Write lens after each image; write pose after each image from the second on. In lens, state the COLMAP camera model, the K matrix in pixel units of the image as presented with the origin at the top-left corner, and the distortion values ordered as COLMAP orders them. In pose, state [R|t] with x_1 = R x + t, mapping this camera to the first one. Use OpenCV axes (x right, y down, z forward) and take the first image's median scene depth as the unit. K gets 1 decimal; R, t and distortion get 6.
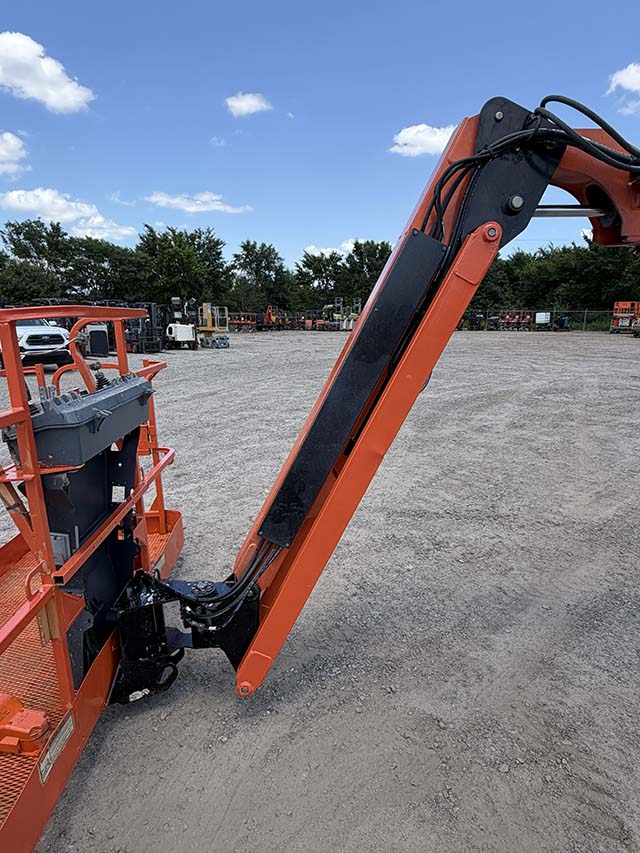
lens RADIAL K [[493.4, 0, 320.1], [0, 493.4, 424.8], [0, 0, 1]] dist [-0.013362, 0.000298]
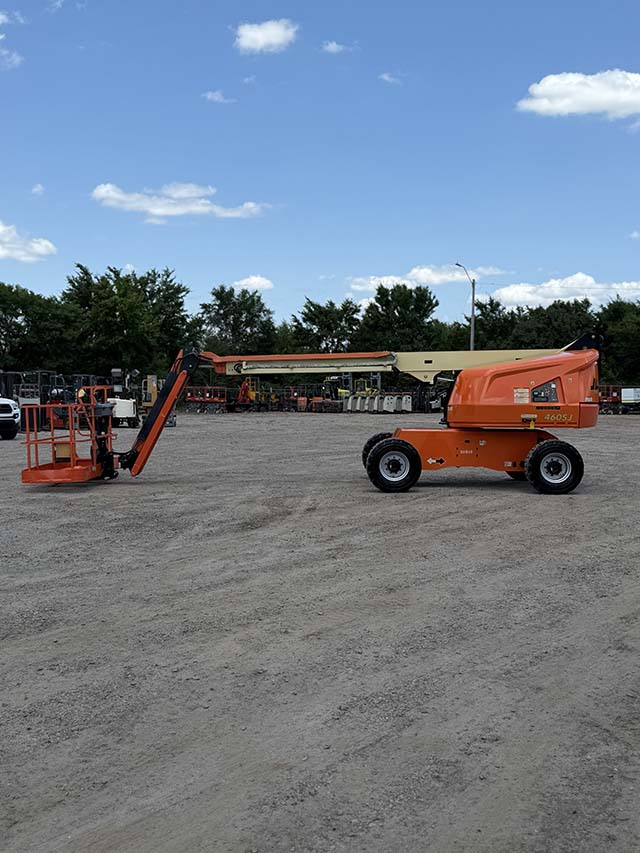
lens RADIAL K [[898.2, 0, 324.3], [0, 898.2, 424.2], [0, 0, 1]] dist [0.111345, -0.009548]
pose [[0.998827, 0.007972, -0.047756, 0.072997], [-0.016488, 0.983400, -0.180698, 0.058245], [0.045523, 0.181274, 0.982378, -0.258922]]
